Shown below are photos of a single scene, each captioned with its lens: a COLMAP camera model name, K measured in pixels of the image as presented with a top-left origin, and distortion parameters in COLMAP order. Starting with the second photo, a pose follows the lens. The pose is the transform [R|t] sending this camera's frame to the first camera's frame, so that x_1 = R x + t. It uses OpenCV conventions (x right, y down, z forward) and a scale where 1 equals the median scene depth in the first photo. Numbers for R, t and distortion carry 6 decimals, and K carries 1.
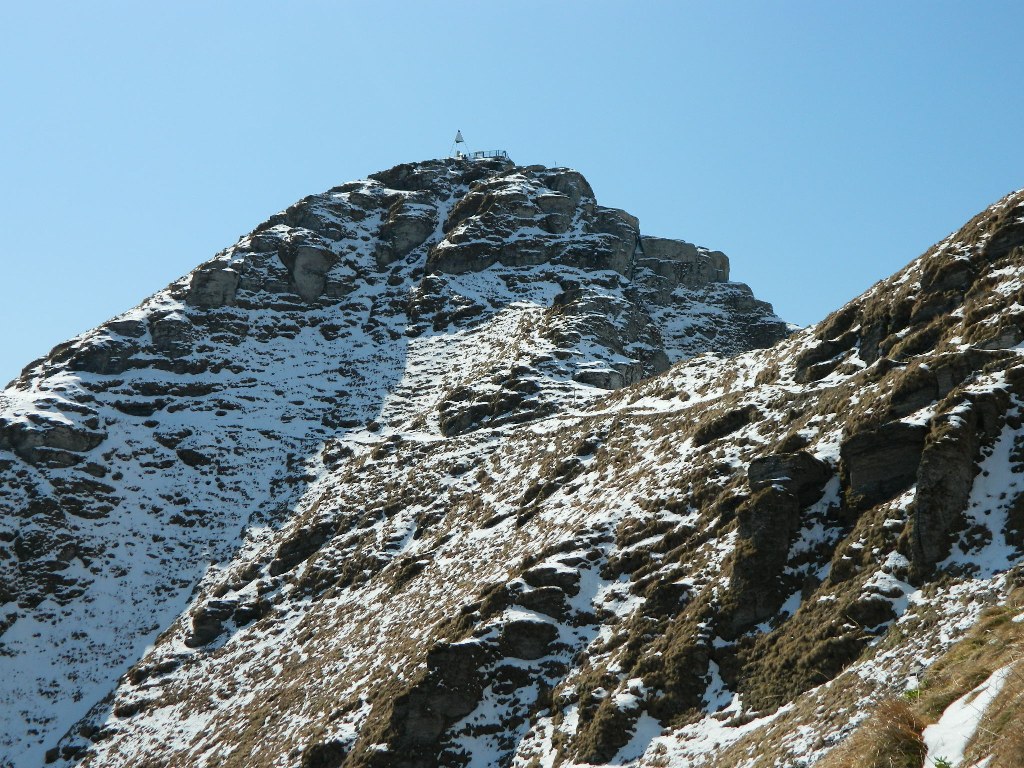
lens RADIAL K [[1704.9, 0, 512.0], [0, 1704.9, 384.0], [0, 0, 1]] dist [0.004769, 0.004771]
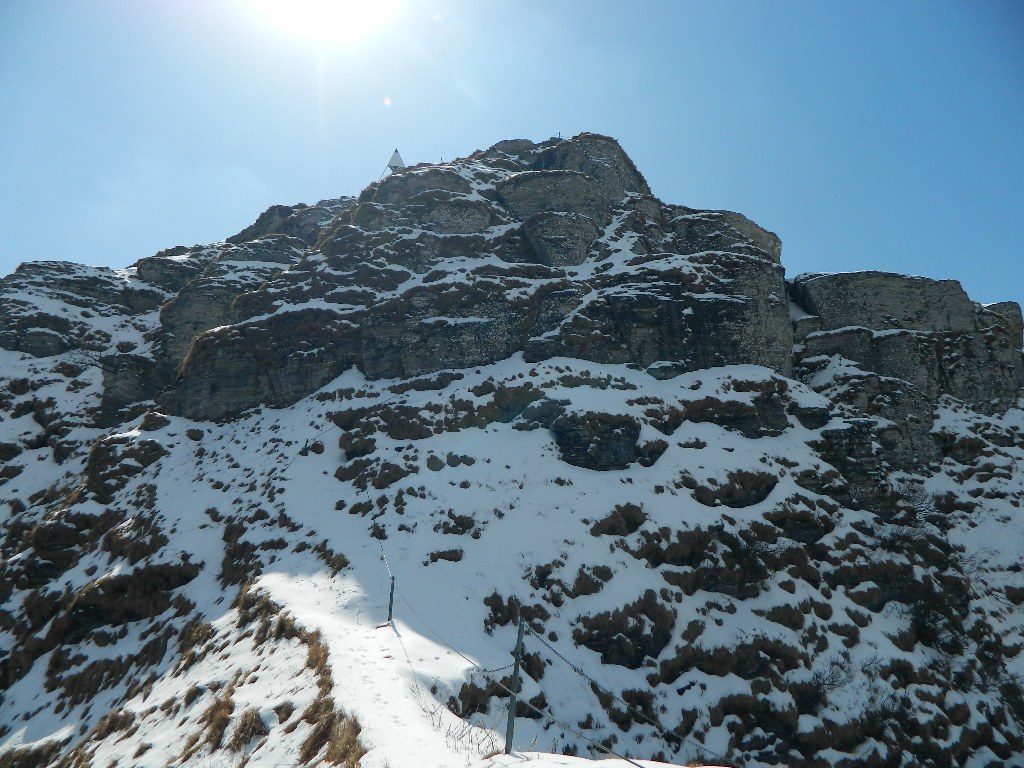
lens RADIAL K [[748.9, 0, 512.0], [0, 748.9, 384.0], [0, 0, 1]] dist [0.004898, 0.002289]
pose [[0.988173, -0.076436, -0.132932, 0.035996], [0.063772, 0.993234, -0.097049, -0.054306], [0.139450, 0.087424, 0.986362, 0.874078]]
